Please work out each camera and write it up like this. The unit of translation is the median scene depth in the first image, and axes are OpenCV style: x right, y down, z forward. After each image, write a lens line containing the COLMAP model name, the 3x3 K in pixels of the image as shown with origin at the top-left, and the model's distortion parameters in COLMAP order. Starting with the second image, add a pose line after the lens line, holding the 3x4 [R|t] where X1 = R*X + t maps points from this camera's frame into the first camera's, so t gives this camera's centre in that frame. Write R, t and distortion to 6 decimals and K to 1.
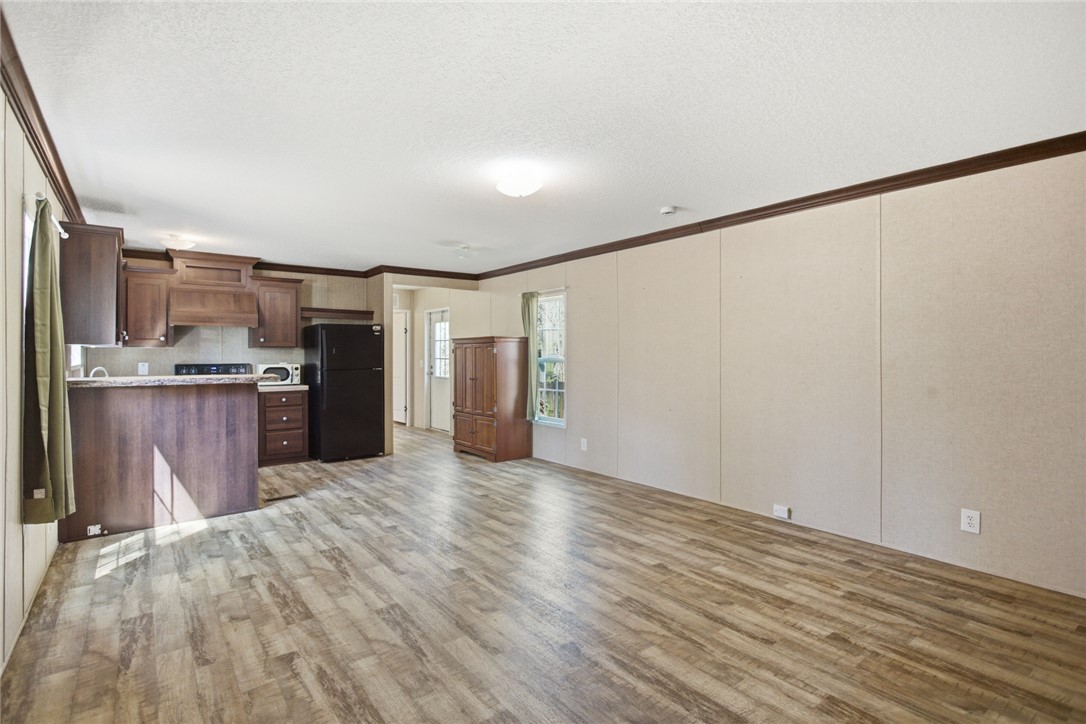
lens RADIAL K [[527.0, 0, 533.4], [0, 527.0, 349.5], [0, 0, 1]] dist [0.003321, 0.000635]
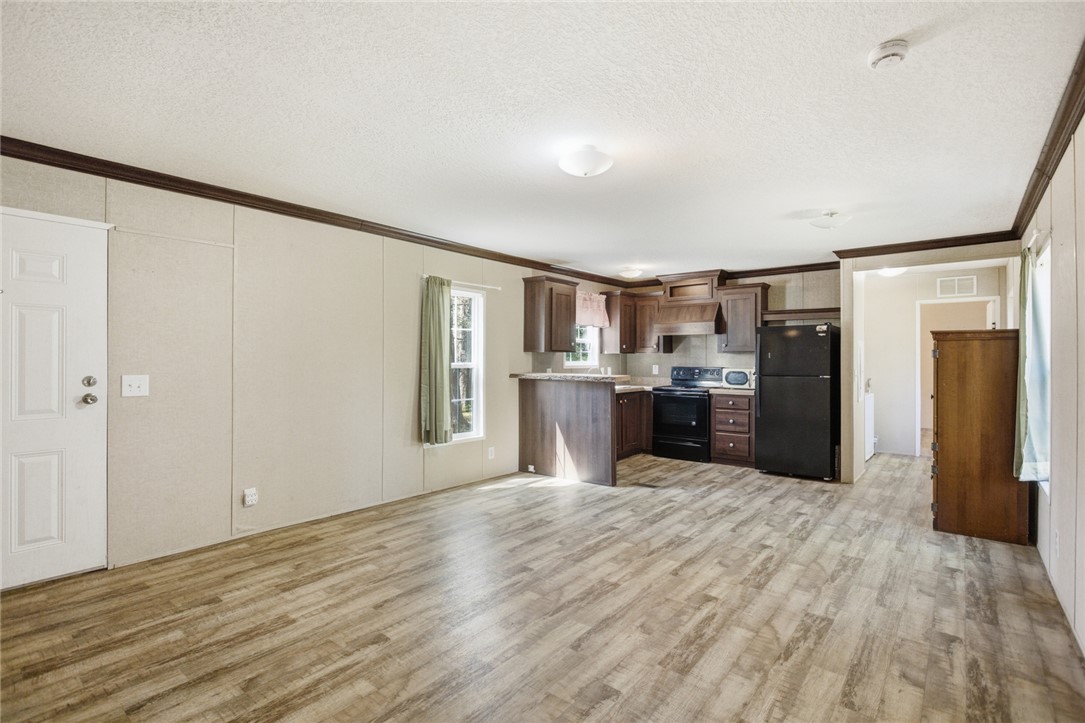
lens RADIAL K [[517.6, 0, 542.9], [0, 517.6, 359.2], [0, 0, 1]] dist [-0.006367, 0.001009]
pose [[0.244886, 0.003600, -0.969545, 0.633447], [0.004530, 0.999978, 0.004857, 0.004587], [0.969541, -0.005581, 0.244864, 0.594908]]
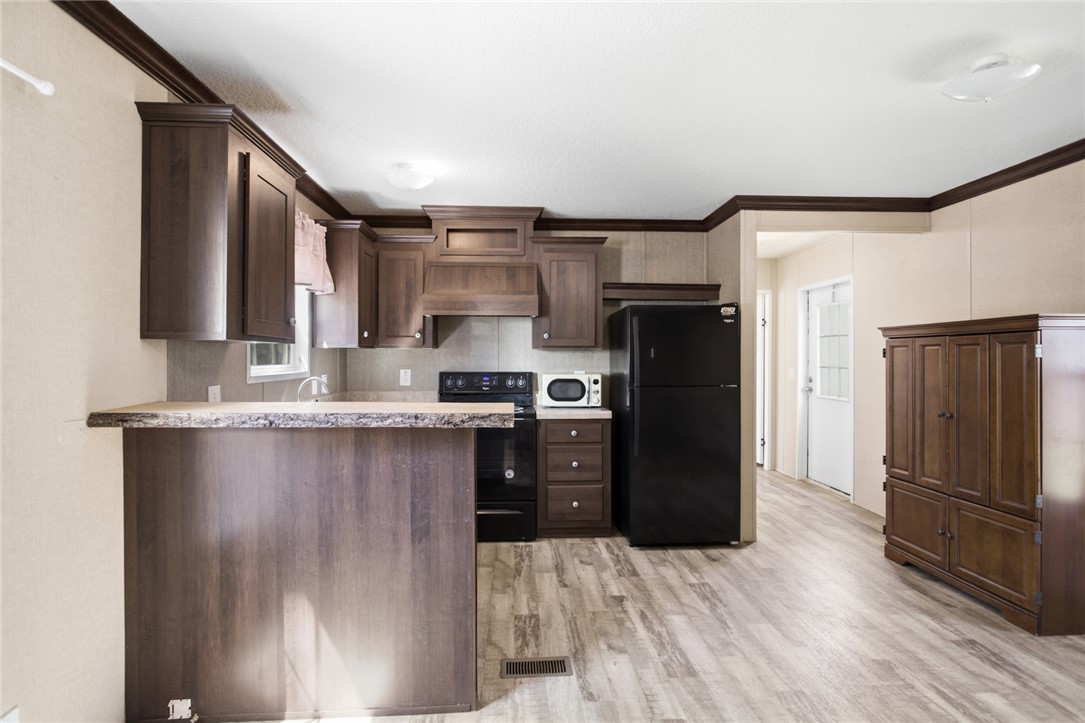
lens RADIAL K [[528.3, 0, 540.3], [0, 528.3, 360.8], [0, 0, 1]] dist [-0.005667, 0.000055]
pose [[0.828848, 0.006969, -0.559431, -0.246998], [0.001442, 0.999892, 0.014594, 0.004079], [0.559472, -0.012903, 0.828749, 0.712777]]
